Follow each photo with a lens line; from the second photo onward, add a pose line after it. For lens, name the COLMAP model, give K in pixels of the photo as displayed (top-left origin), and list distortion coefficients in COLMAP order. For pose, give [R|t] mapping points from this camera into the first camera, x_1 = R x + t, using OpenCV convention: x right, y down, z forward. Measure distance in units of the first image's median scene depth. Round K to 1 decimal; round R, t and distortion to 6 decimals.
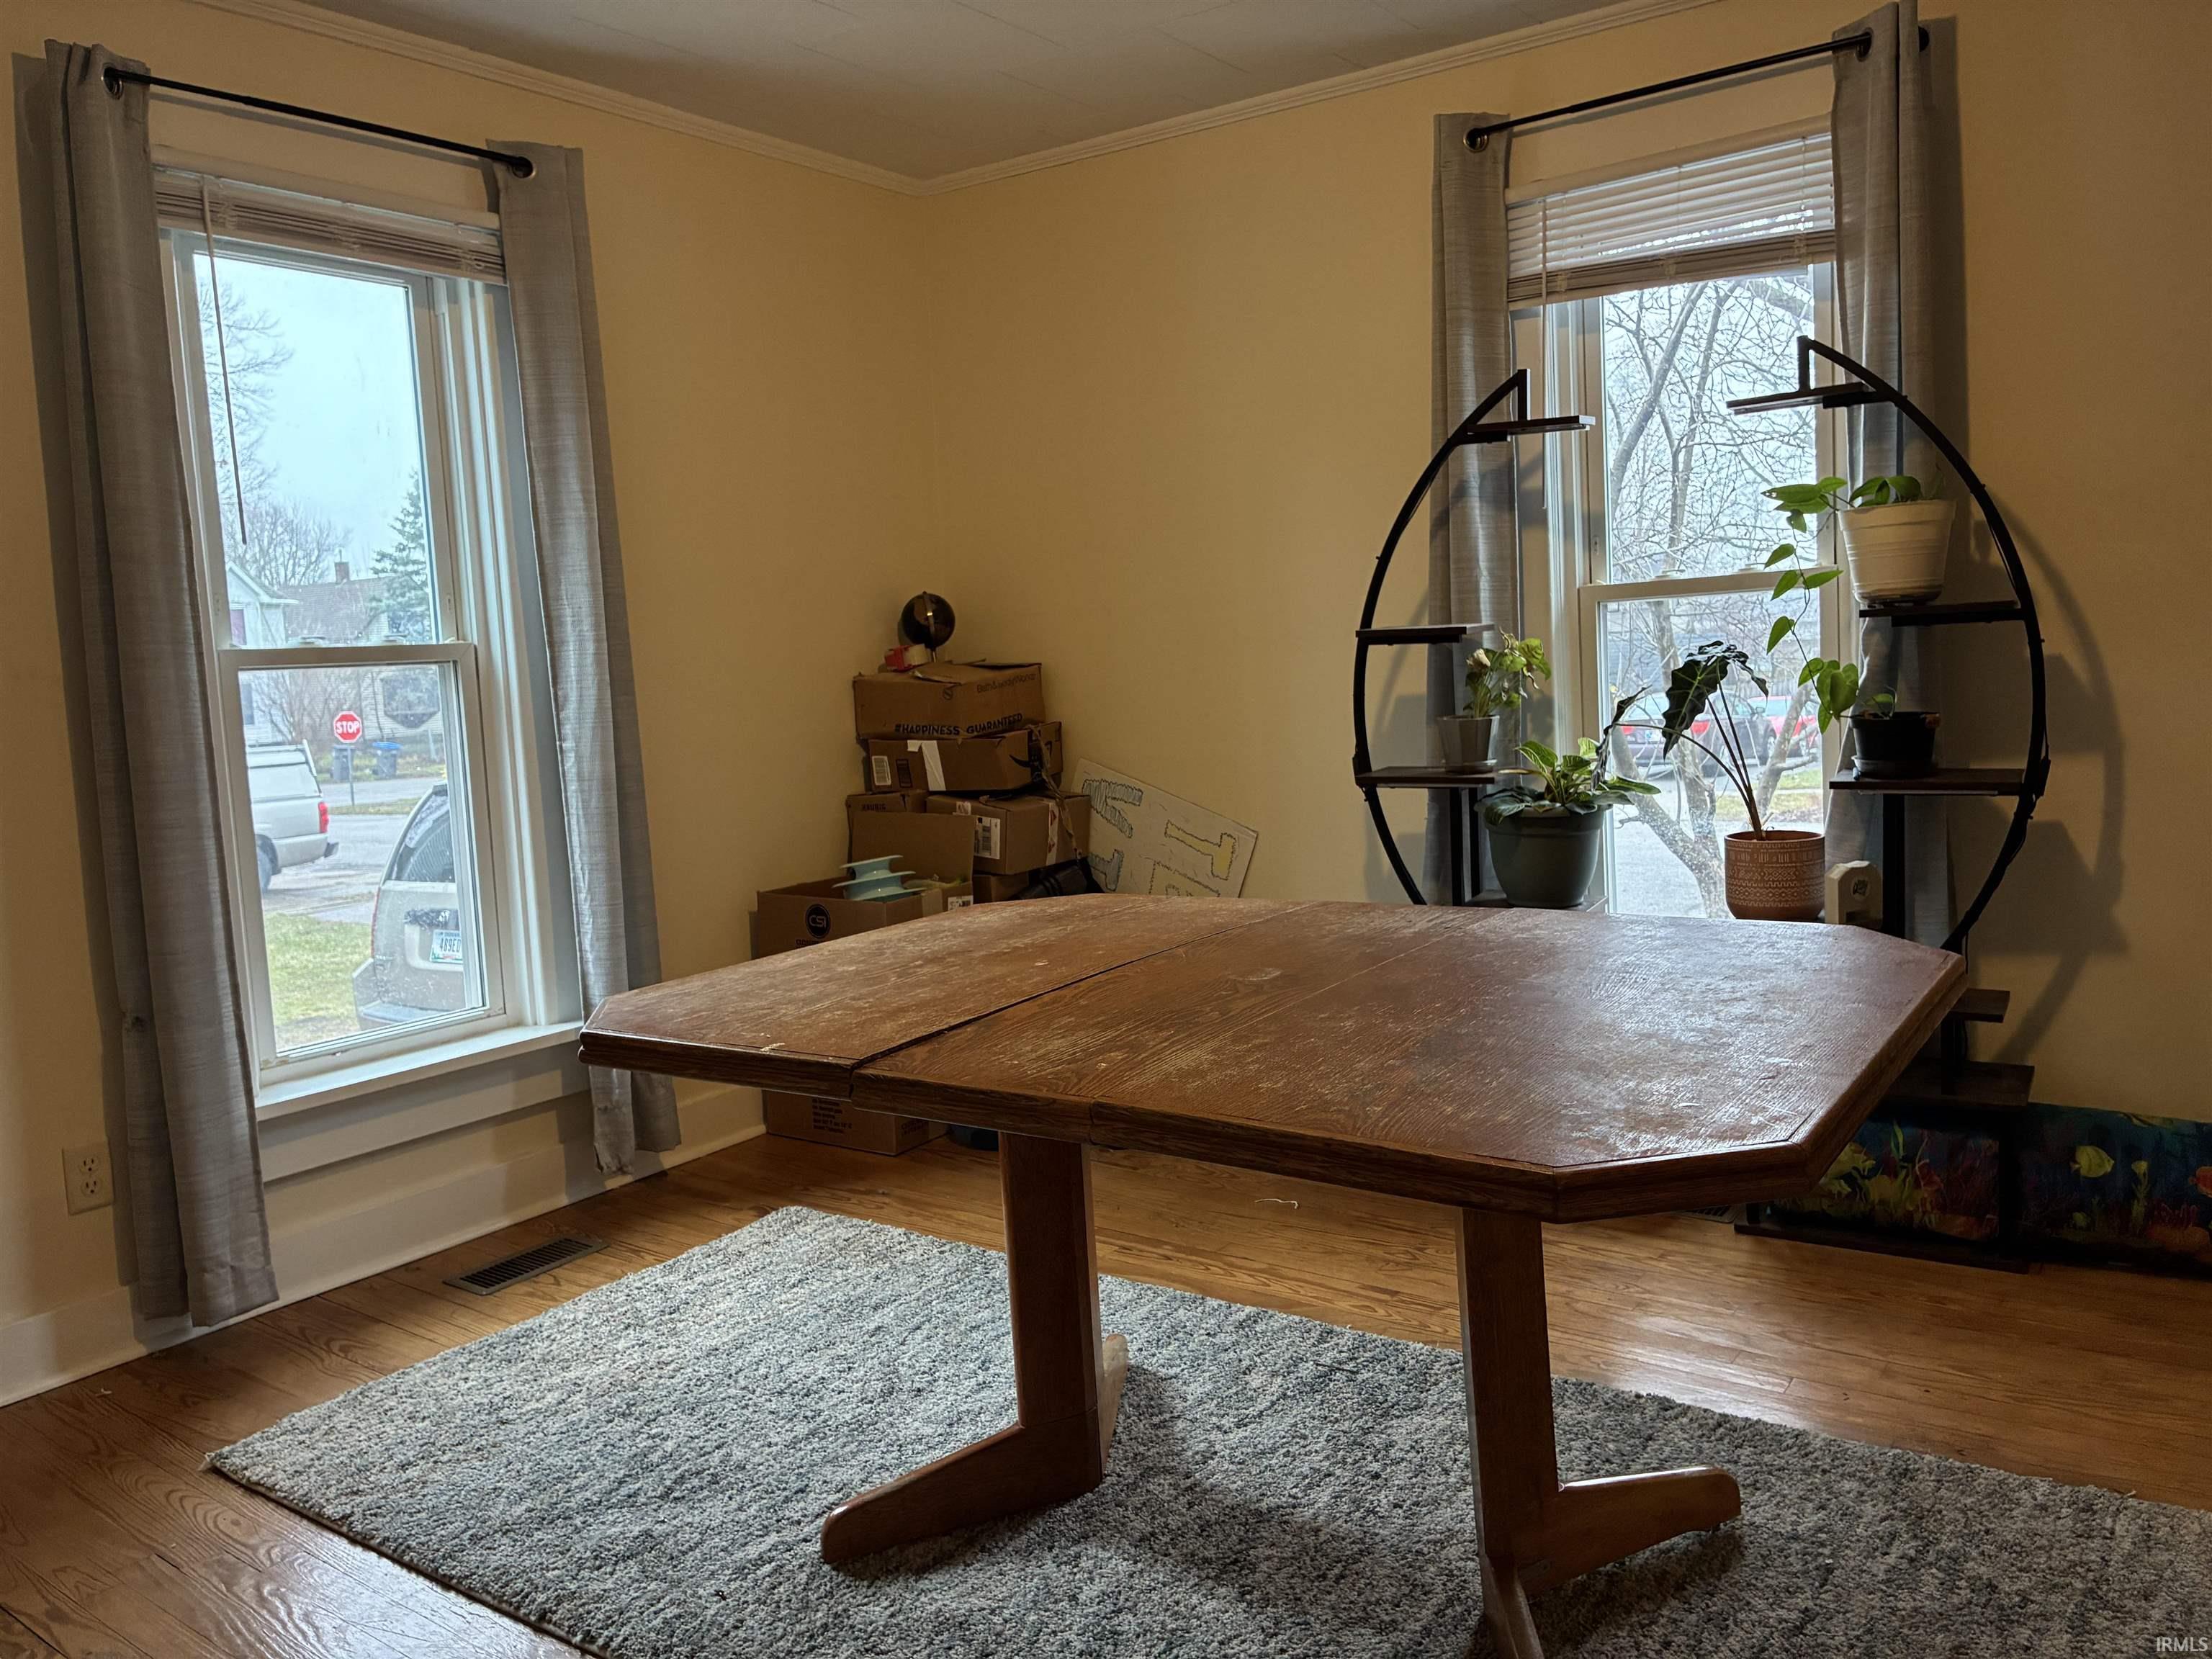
lens RADIAL K [[1695.6, 0, 1132.3], [0, 1695.6, 797.1], [0, 0, 1]] dist [0.052191, -0.071334]
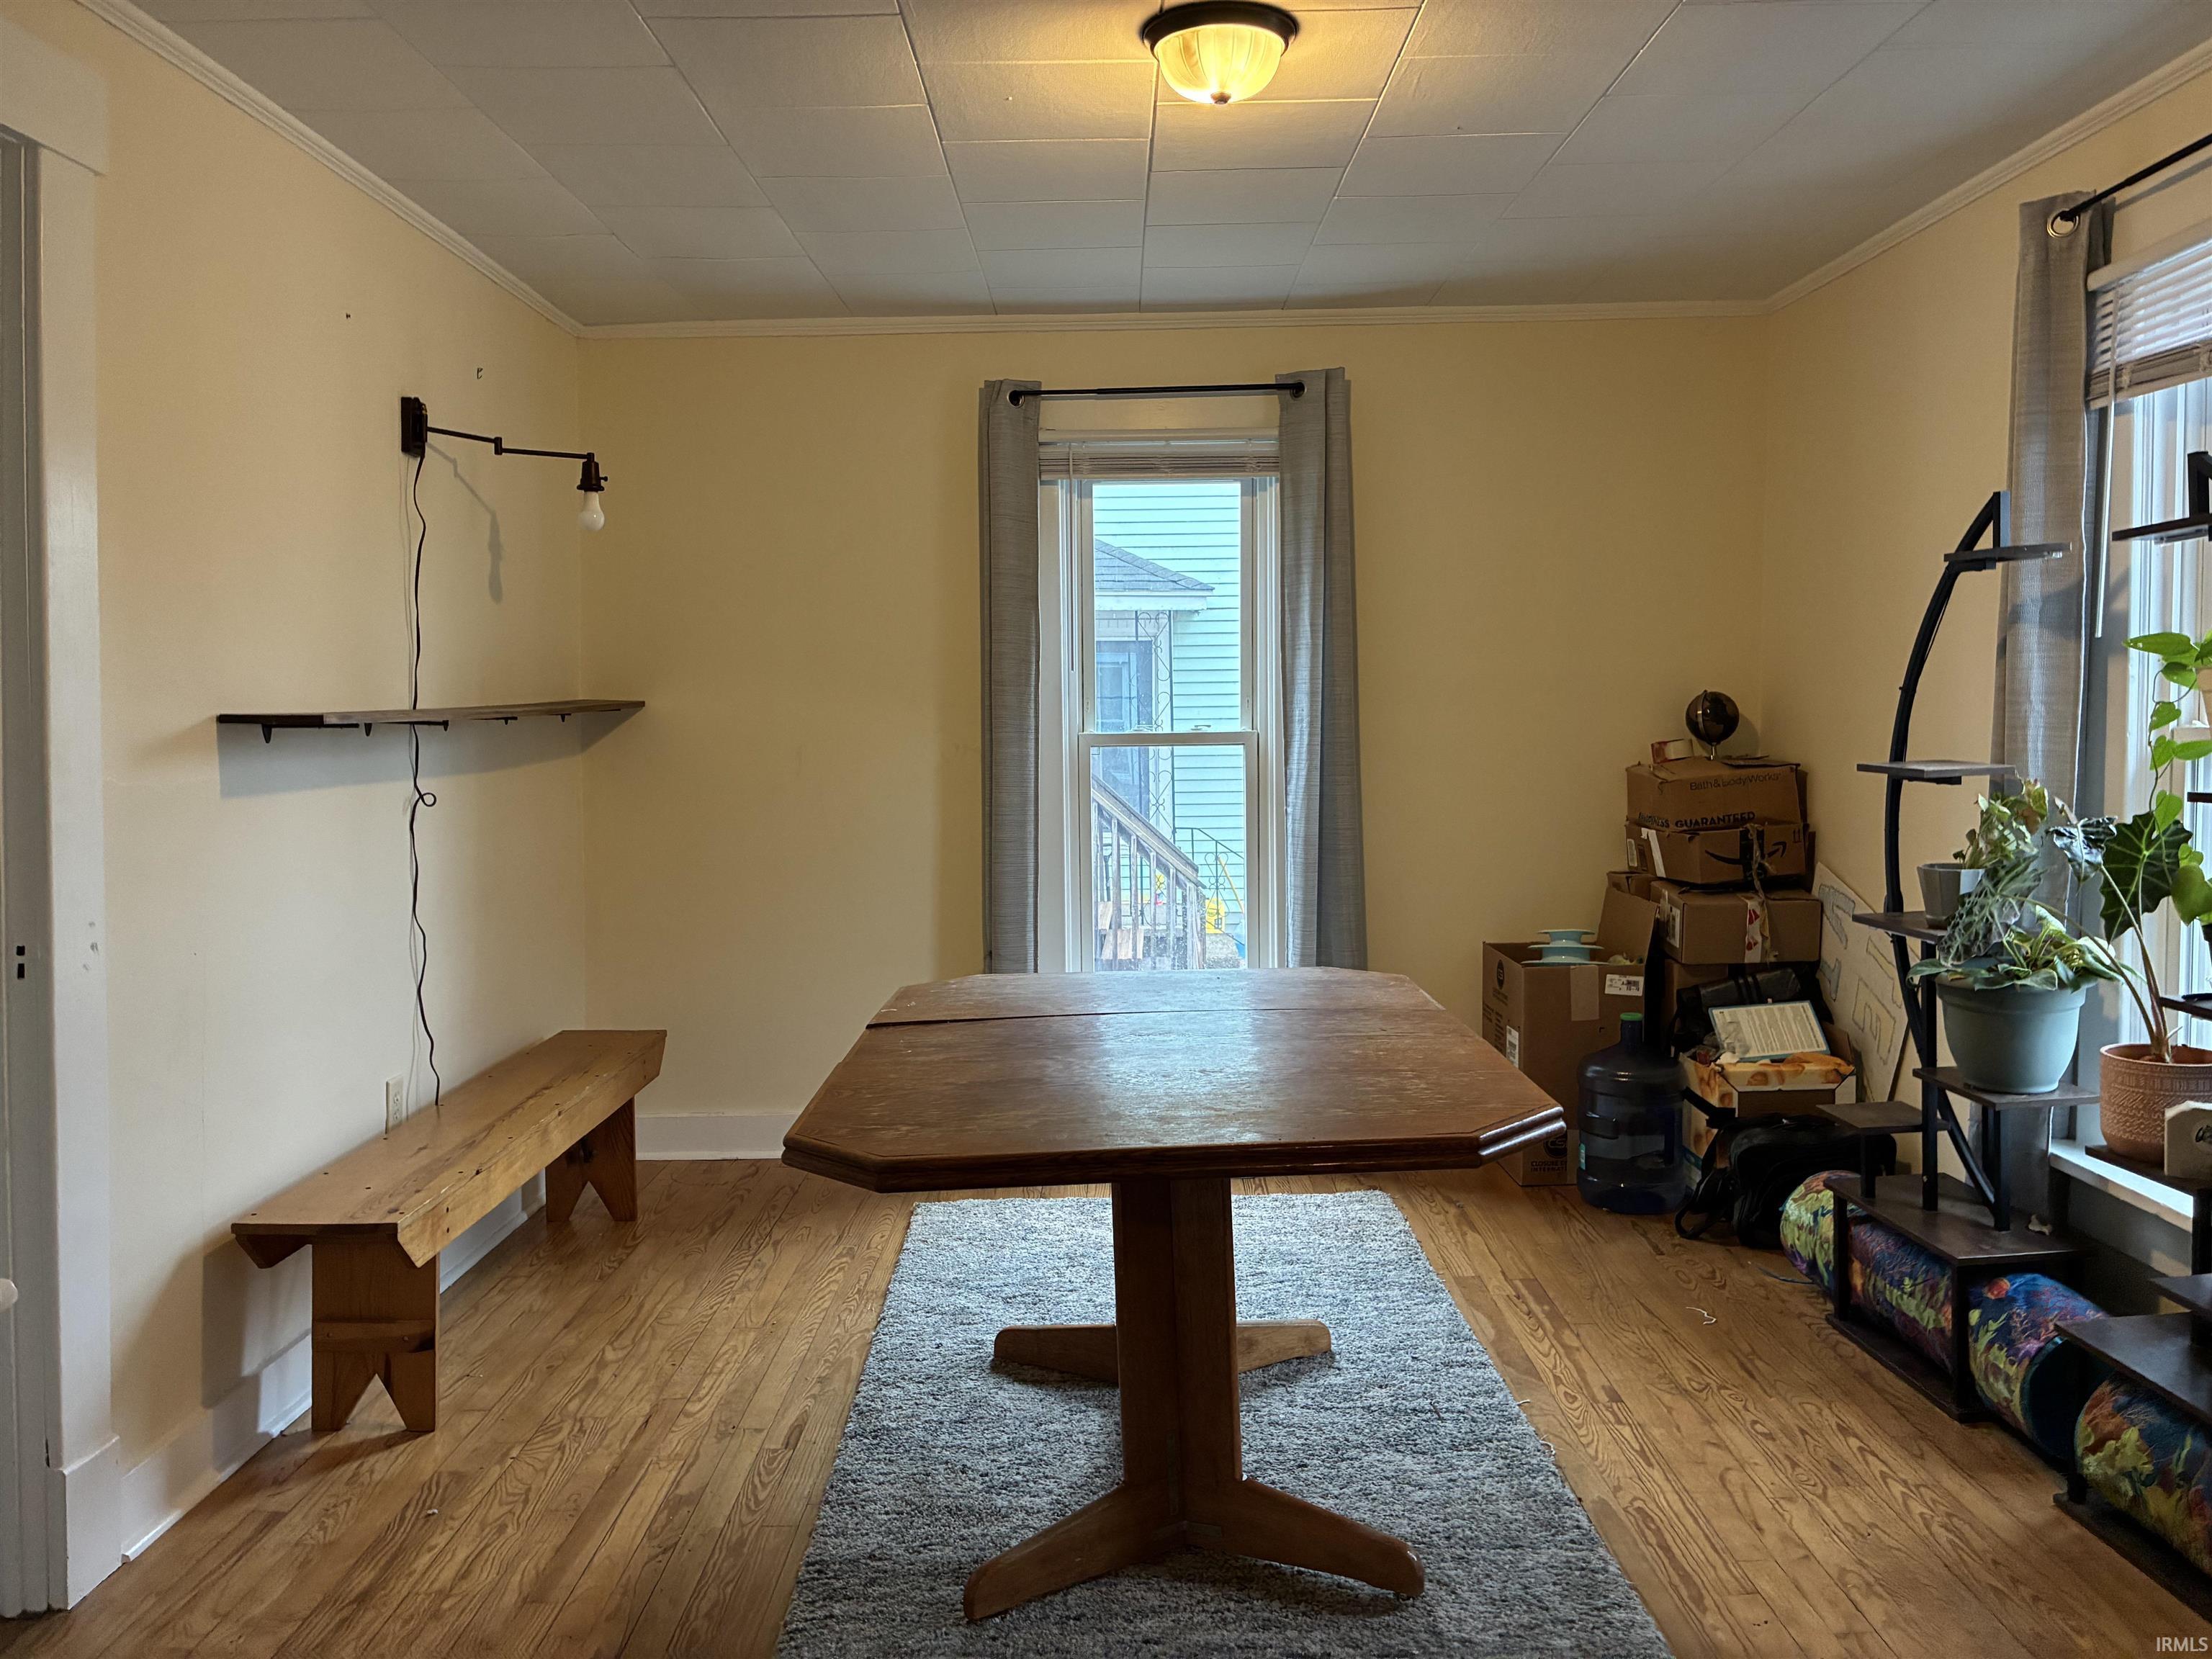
lens RADIAL K [[1681.0, 0, 1110.5], [0, 1681.0, 816.8], [0, 0, 1]] dist [0.040375, -0.050020]
pose [[0.583791, 0.092223, -0.806649, 0.771986], [-0.087849, 0.994870, 0.050164, -0.092732], [0.807137, 0.041578, 0.588898, 0.110750]]
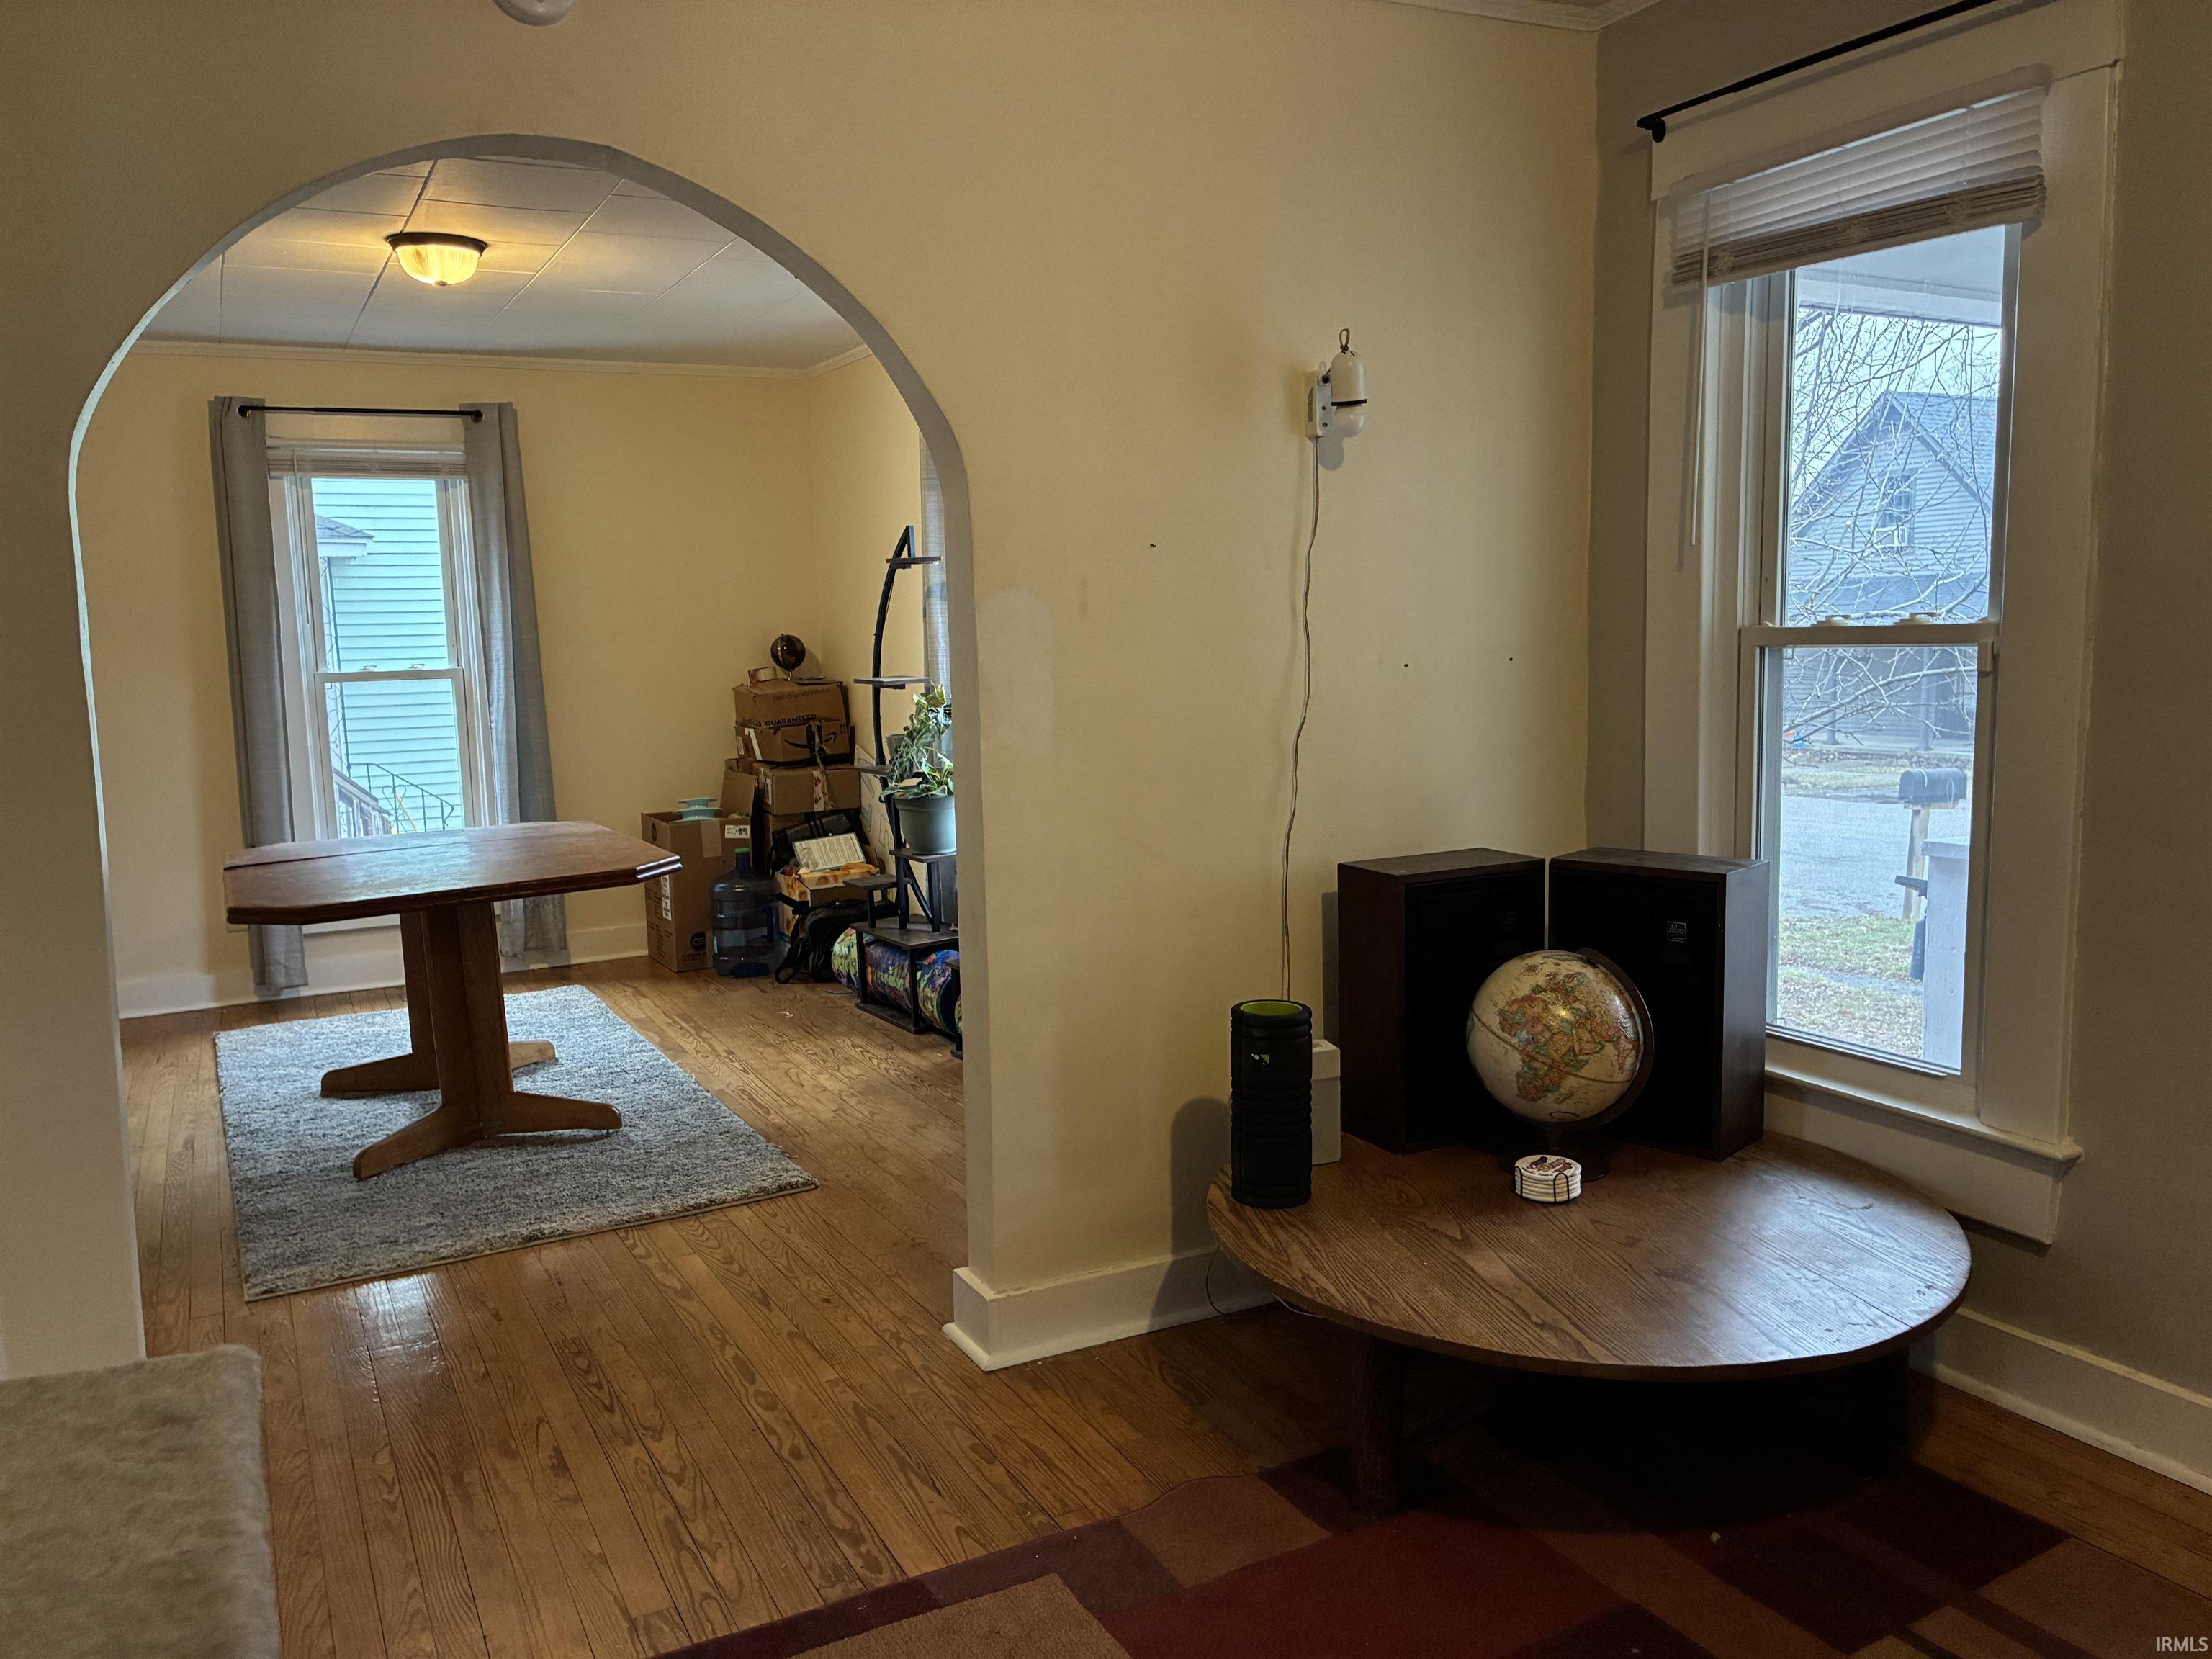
lens RADIAL K [[1681.0, 0, 1110.5], [0, 1681.0, 816.8], [0, 0, 1]] dist [0.040375, -0.050020]
pose [[0.896027, 0.072364, -0.438063, 1.263898], [-0.054052, 0.997069, 0.054148, -0.078031], [0.440698, -0.024840, 0.897312, -0.421246]]
